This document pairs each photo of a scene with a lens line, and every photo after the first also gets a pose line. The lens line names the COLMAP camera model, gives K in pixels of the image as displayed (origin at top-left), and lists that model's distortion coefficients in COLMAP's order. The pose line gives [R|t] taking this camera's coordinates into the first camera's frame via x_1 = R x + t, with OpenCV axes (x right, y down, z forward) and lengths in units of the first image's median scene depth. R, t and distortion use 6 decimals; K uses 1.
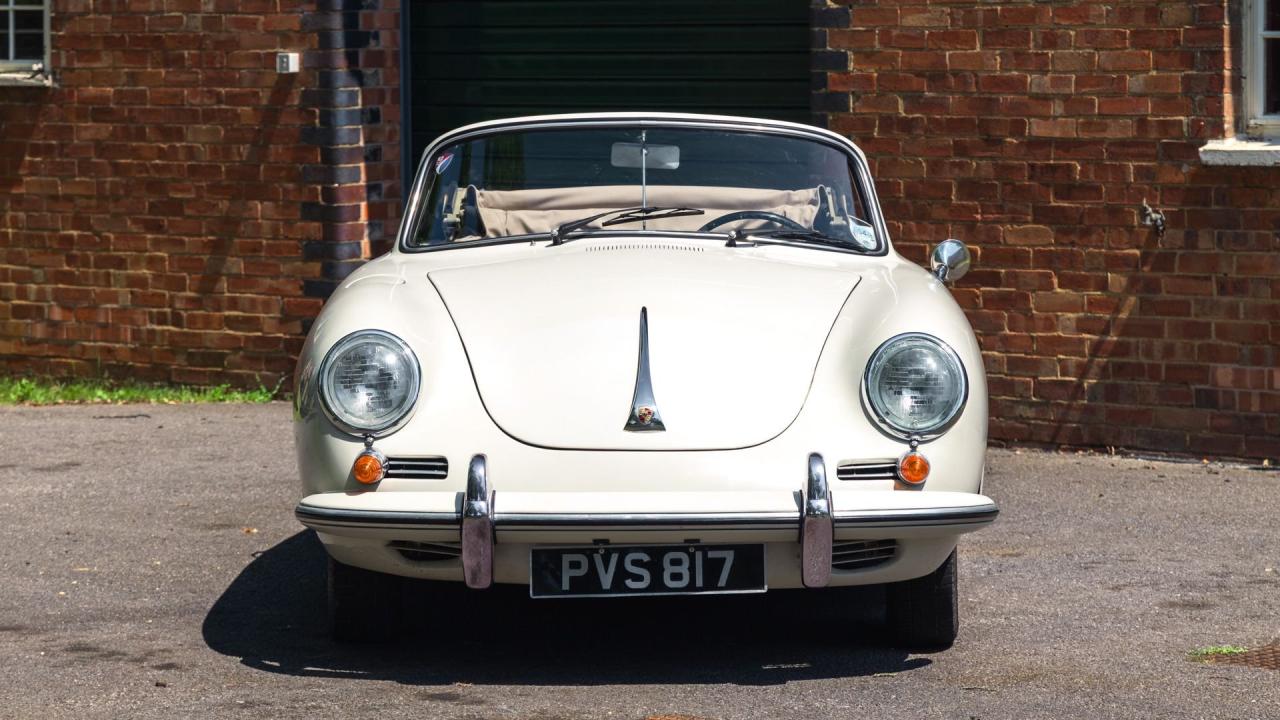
lens RADIAL K [[4818.3, 0, 640.4], [0, 4818.3, 433.8], [0, 0, 1]] dist [0.030957, -0.871129]
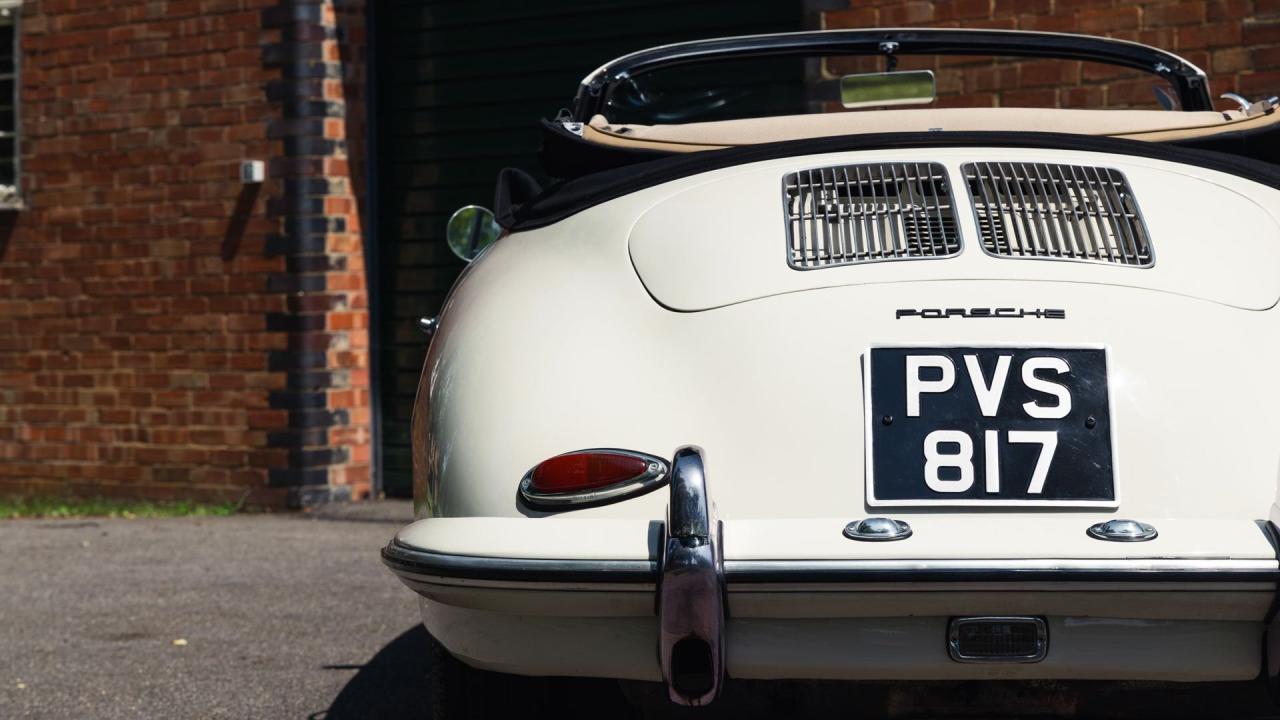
lens RADIAL K [[3049.6, 0, 641.9], [0, 3049.6, 359.3], [0, 0, 1]] dist [0.009024, 0.280529]
pose [[0.999243, -0.004545, 0.038638, -0.017321], [0.007456, 0.997115, -0.075535, 0.009152], [-0.038183, 0.075766, 0.996394, 0.369490]]
